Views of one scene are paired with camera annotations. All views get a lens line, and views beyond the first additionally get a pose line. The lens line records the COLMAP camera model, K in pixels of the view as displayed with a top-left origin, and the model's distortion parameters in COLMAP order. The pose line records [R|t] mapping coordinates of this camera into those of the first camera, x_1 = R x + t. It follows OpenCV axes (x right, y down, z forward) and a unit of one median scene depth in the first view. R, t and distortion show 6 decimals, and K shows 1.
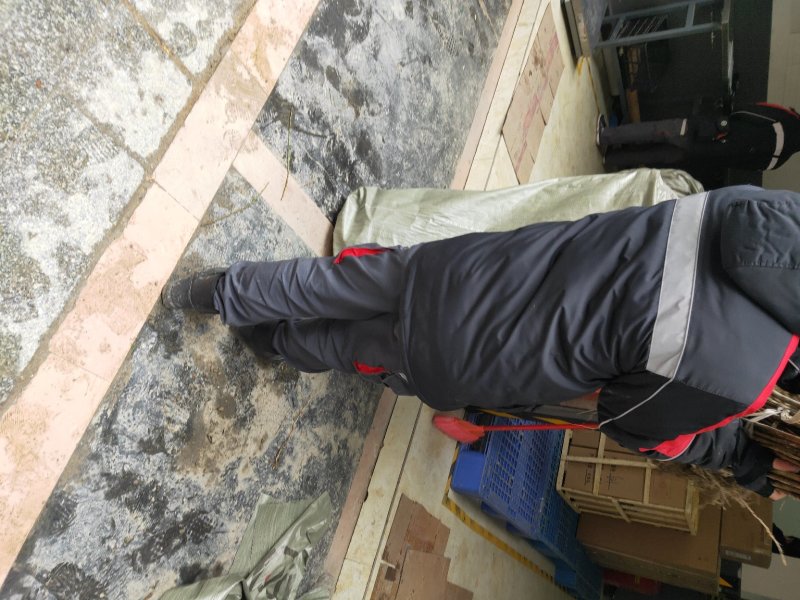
lens RADIAL K [[580.0, 0, 405.7], [0, 580.0, 302.1], [0, 0, 1]] dist [0.015202, -0.013678]
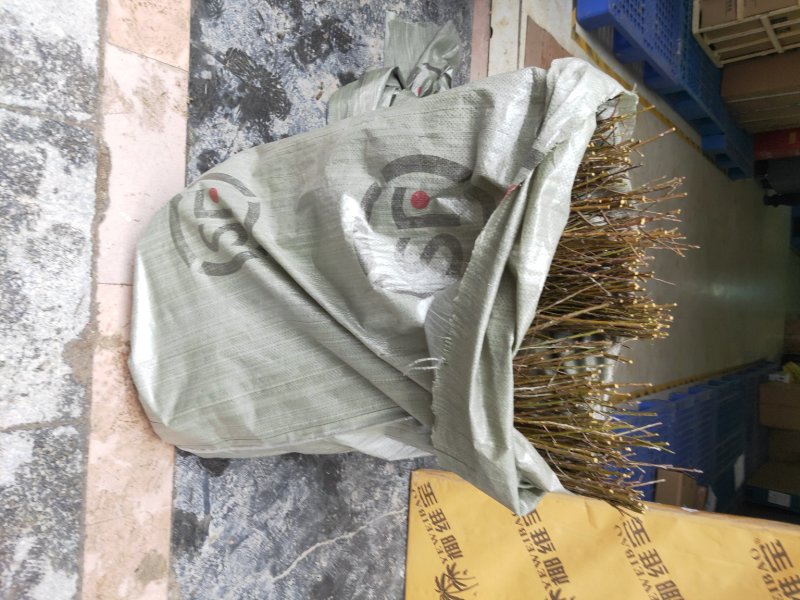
lens RADIAL K [[580.0, 0, 395.1], [0, 580.0, 300.8], [0, 0, 1]] dist [0.015202, -0.013678]
pose [[0.937080, -0.253815, -0.239705, -0.137626], [0.329793, 0.868828, 0.369290, 0.436791], [0.114531, -0.425108, 0.897868, -0.087163]]
